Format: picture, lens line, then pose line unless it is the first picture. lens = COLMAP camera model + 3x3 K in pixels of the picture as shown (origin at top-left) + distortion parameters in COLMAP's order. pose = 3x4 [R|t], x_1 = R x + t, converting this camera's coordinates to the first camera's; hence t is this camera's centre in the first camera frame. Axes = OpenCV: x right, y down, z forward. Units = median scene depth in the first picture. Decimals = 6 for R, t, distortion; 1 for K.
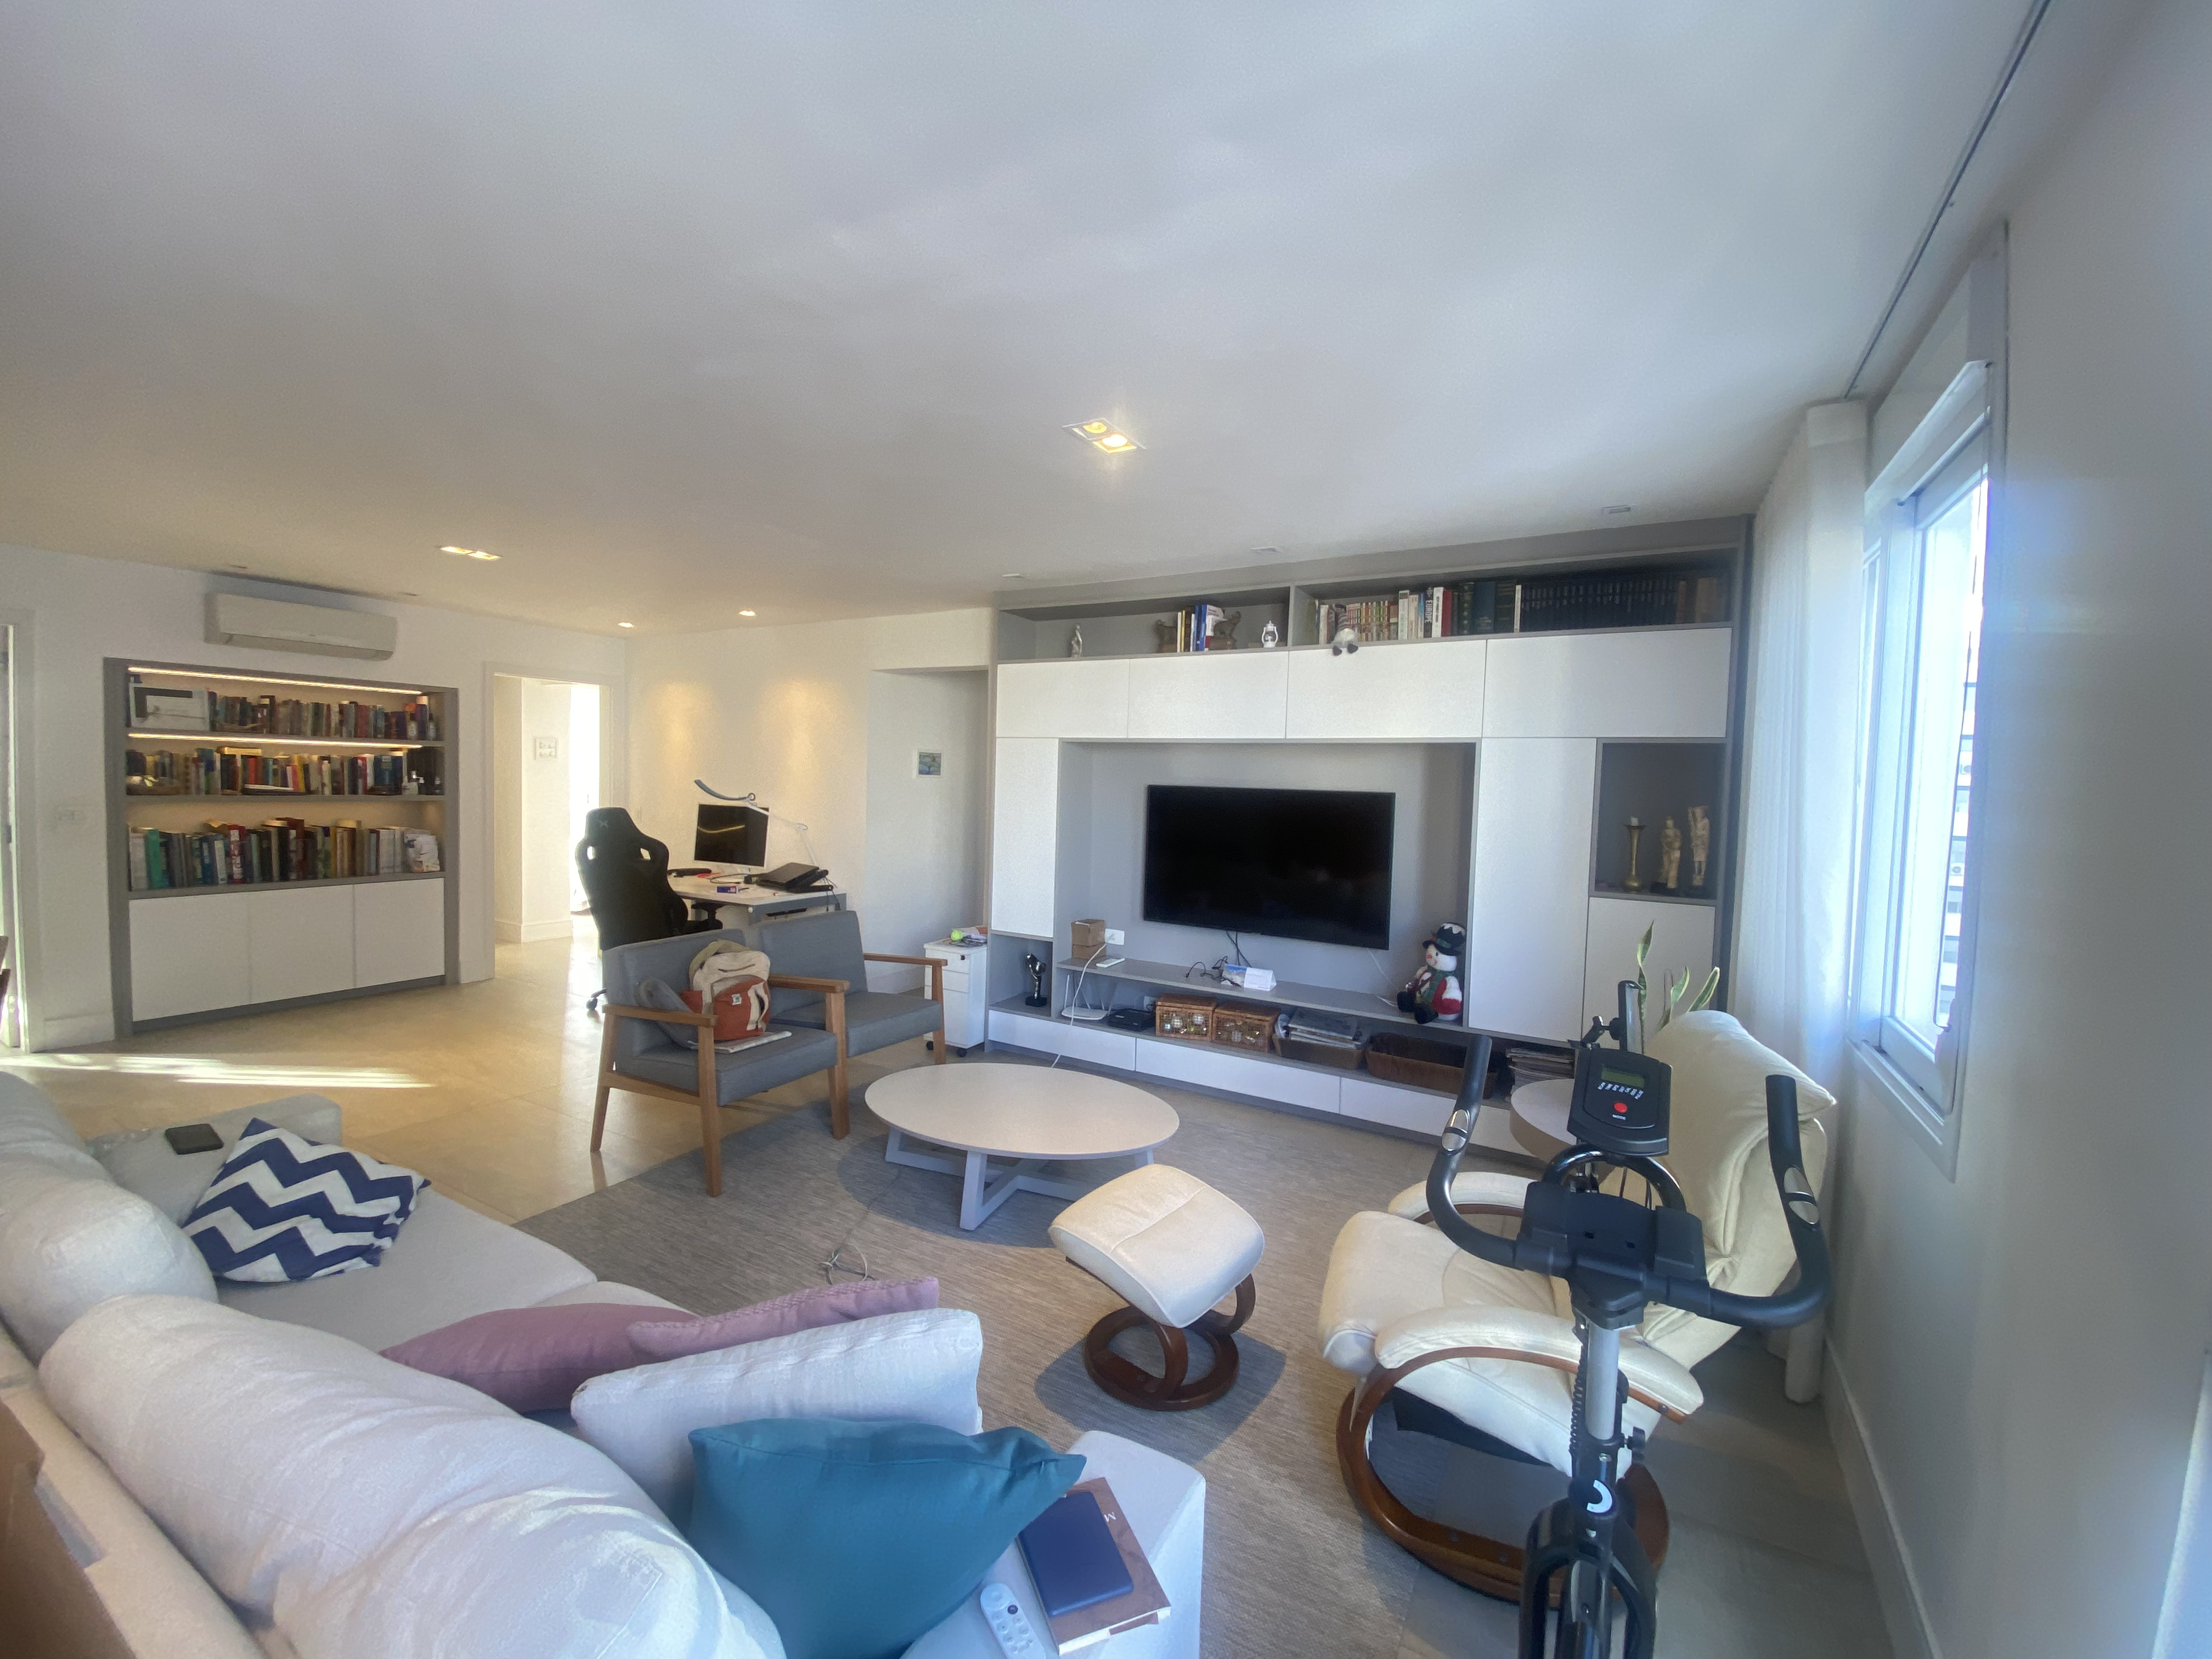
lens RADIAL K [[891.5, 0, 1099.7], [0, 891.5, 836.0], [0, 0, 1]] dist [0.012513, -0.015666]
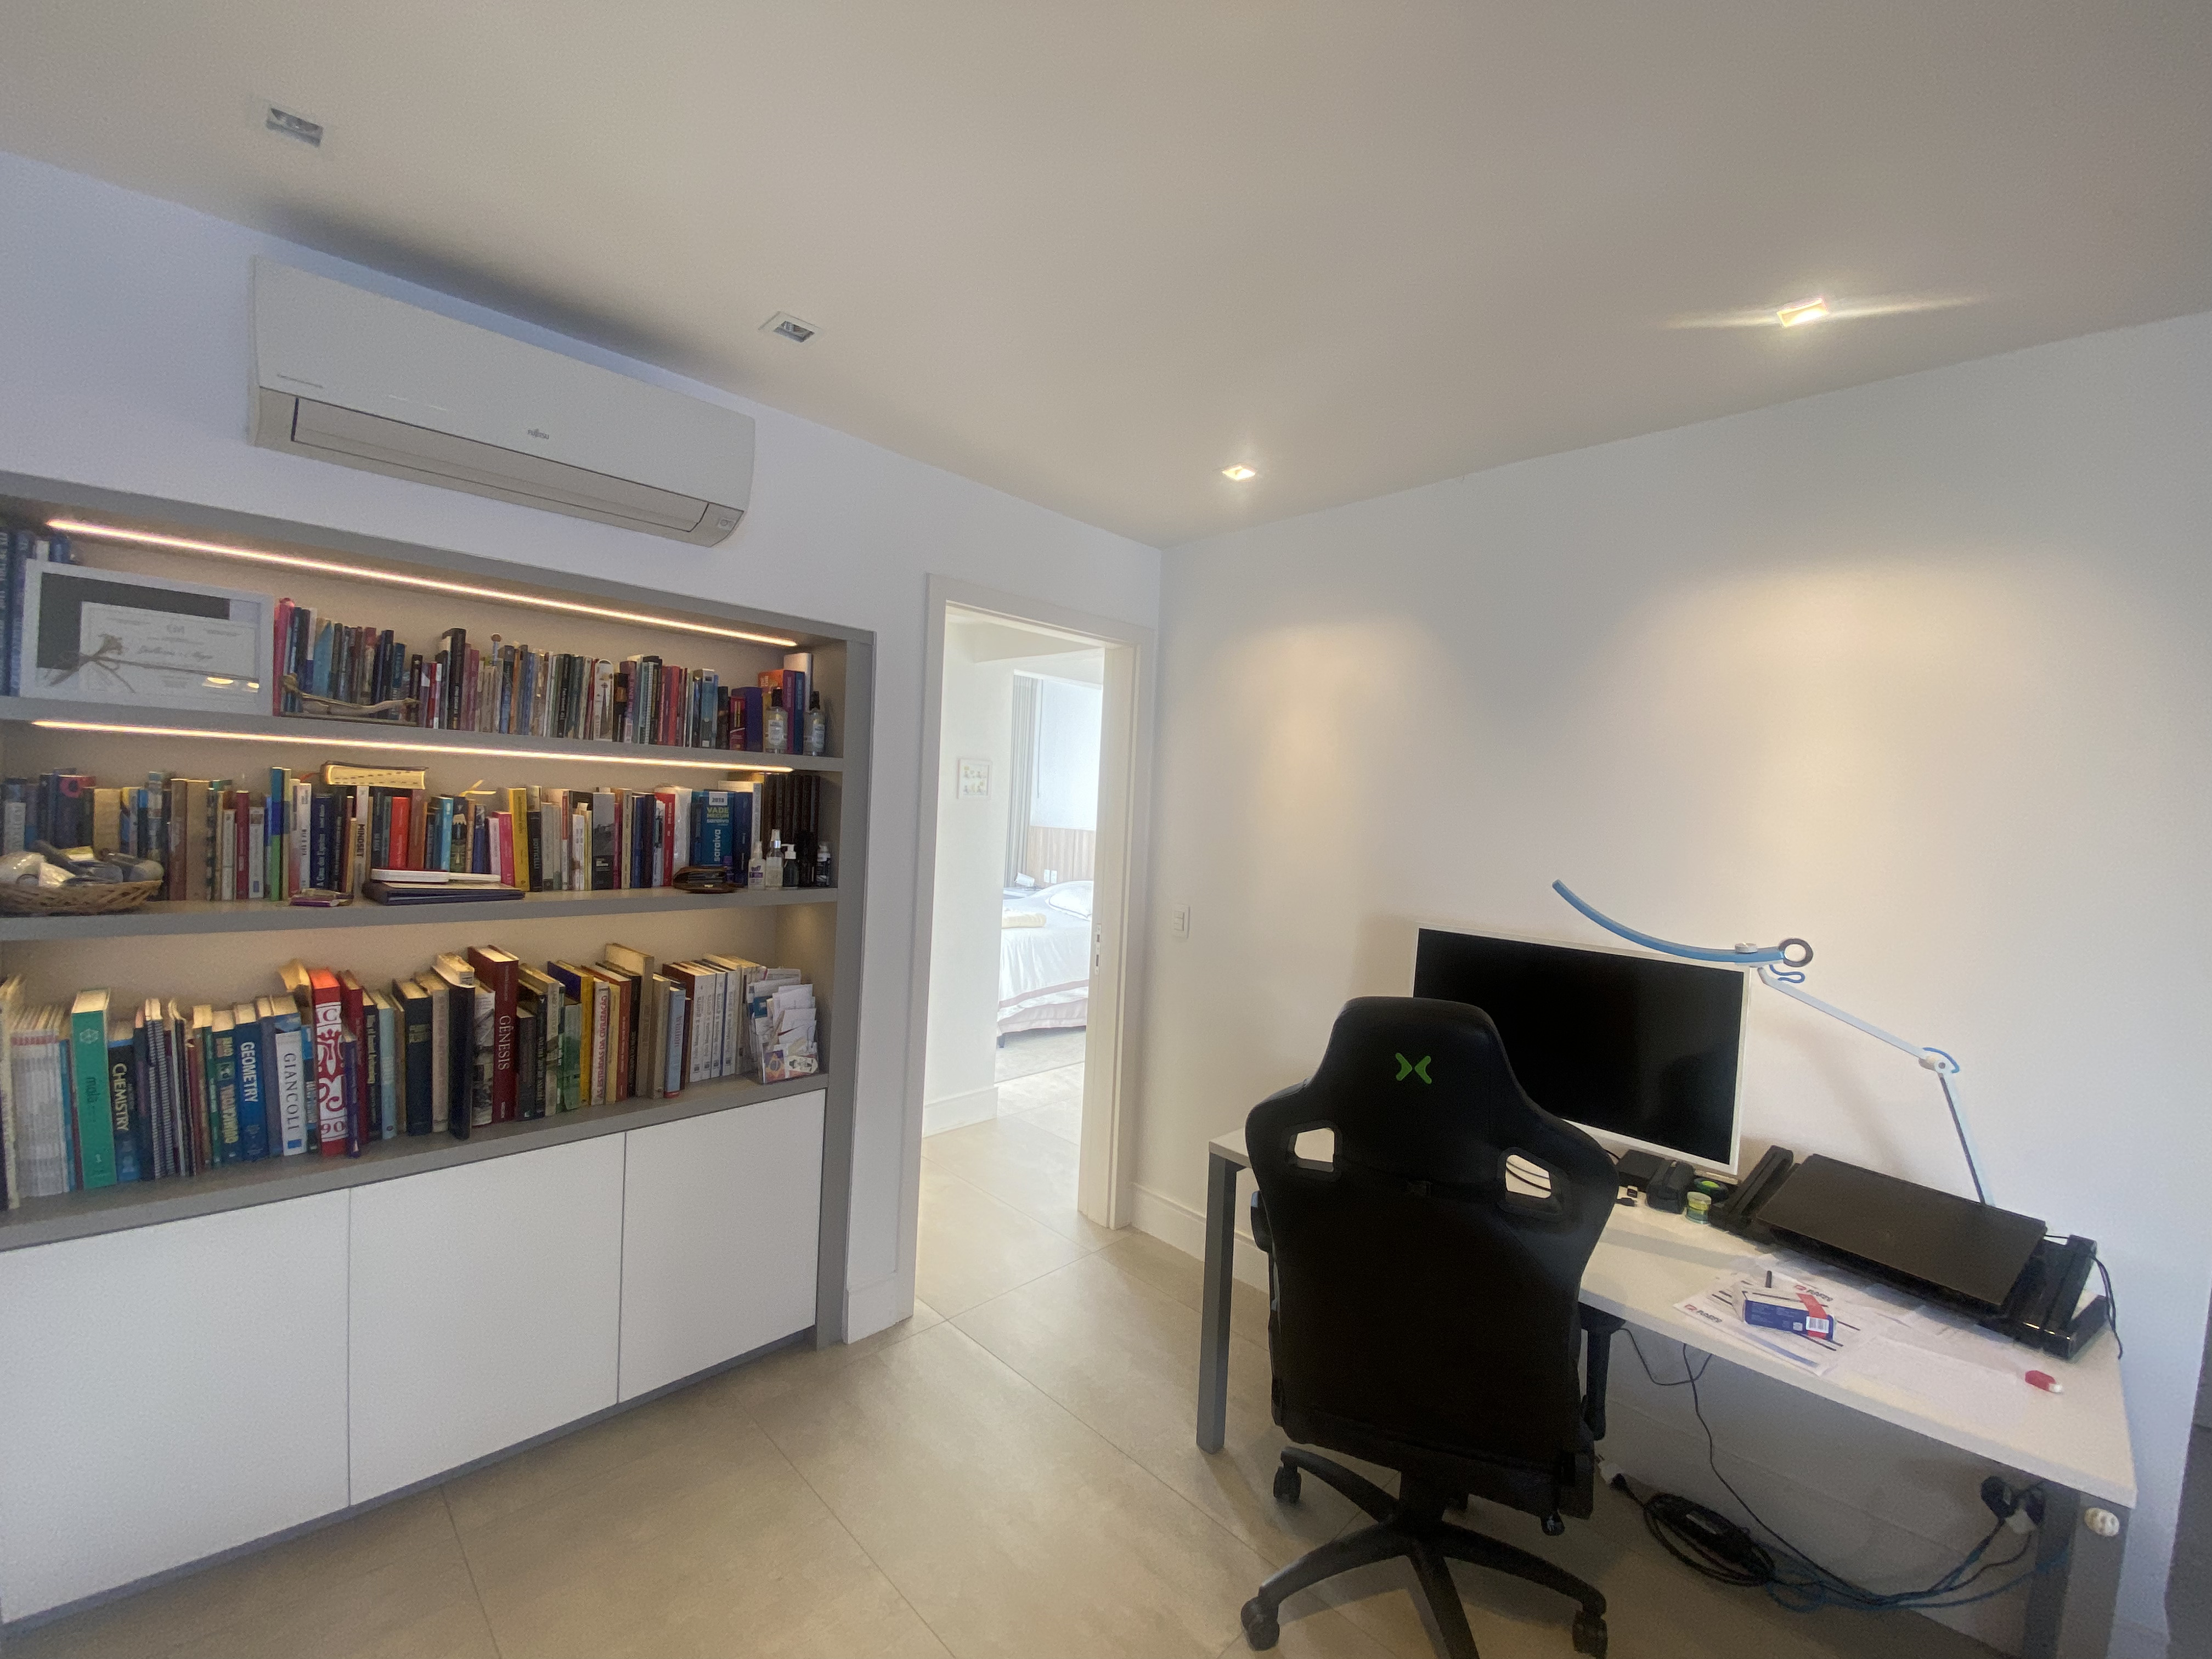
lens RADIAL K [[891.5, 0, 1101.7], [0, 891.5, 837.0], [0, 0, 1]] dist [0.012513, -0.015666]
pose [[0.963346, 0.025293, -0.267068, -0.600749], [-0.034445, 0.998967, -0.029637, -0.072646], [0.266042, 0.037749, 0.963222, 0.754918]]
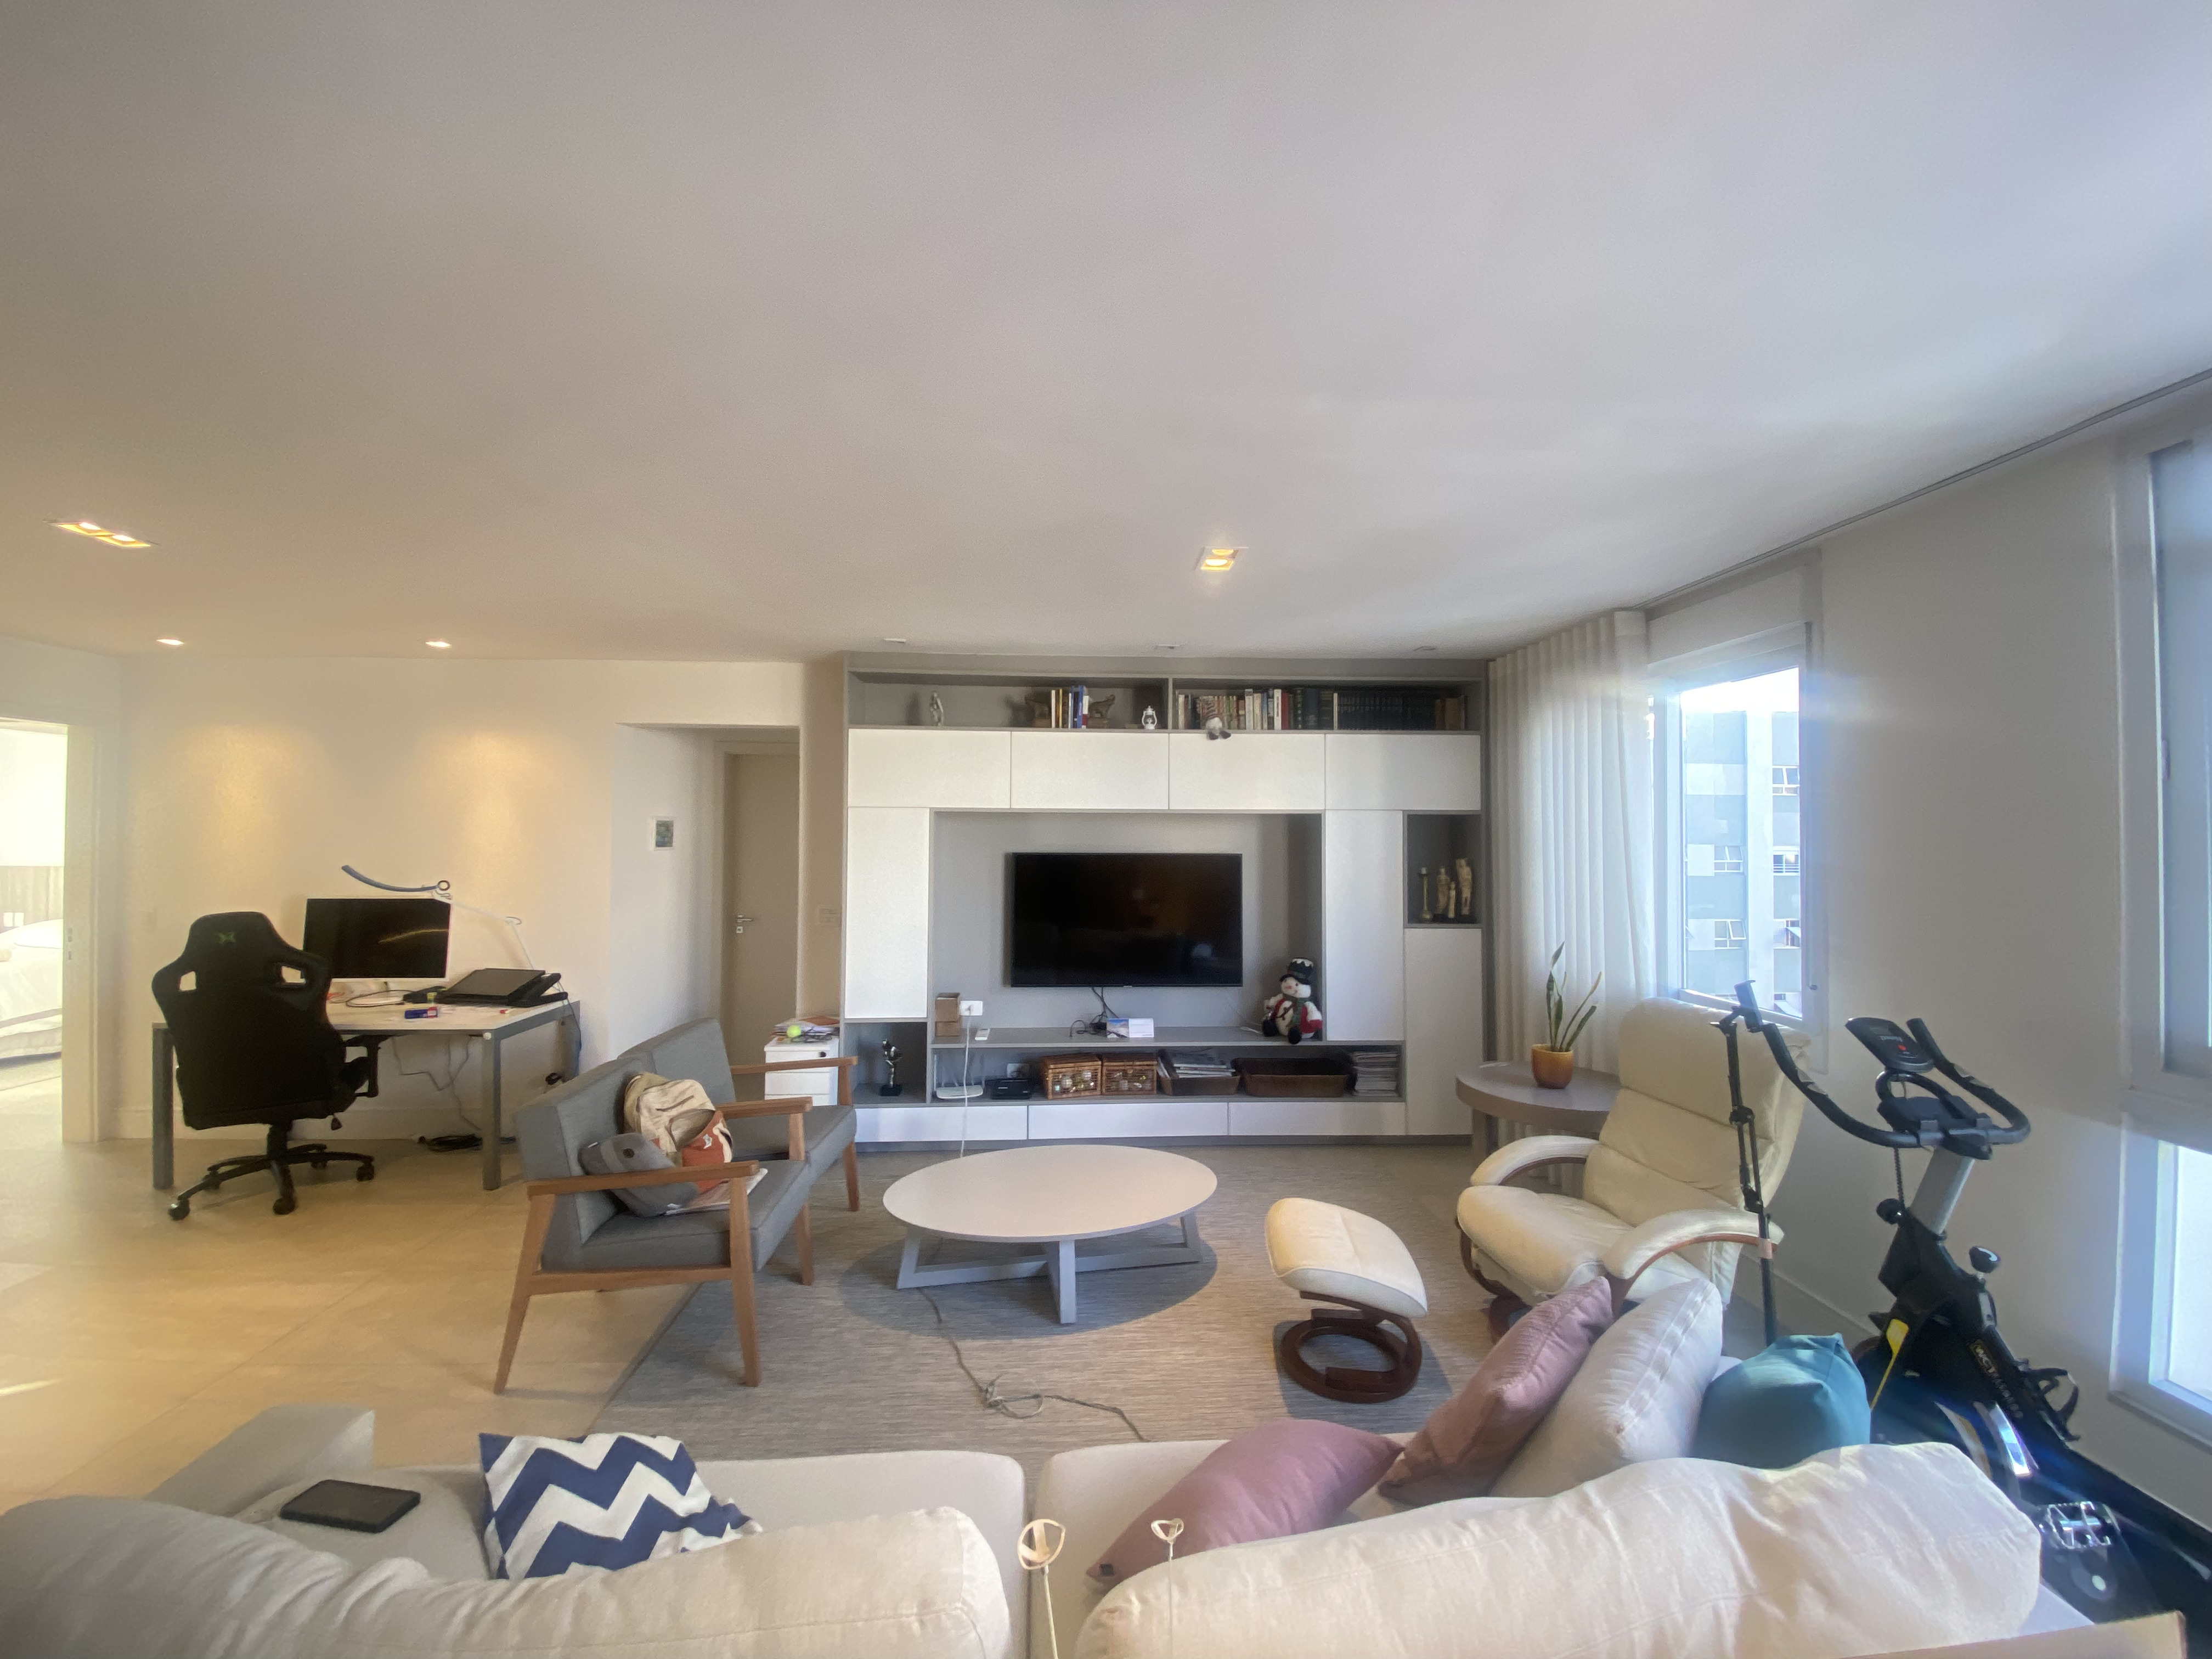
lens RADIAL K [[891.5, 0, 1109.4], [0, 891.5, 826.3], [0, 0, 1]] dist [0.012513, -0.015666]
pose [[0.839820, -0.018148, 0.542562, -0.374559], [0.054672, 0.997187, -0.051271, -0.027467], [-0.540105, 0.072722, 0.838450, 0.072192]]
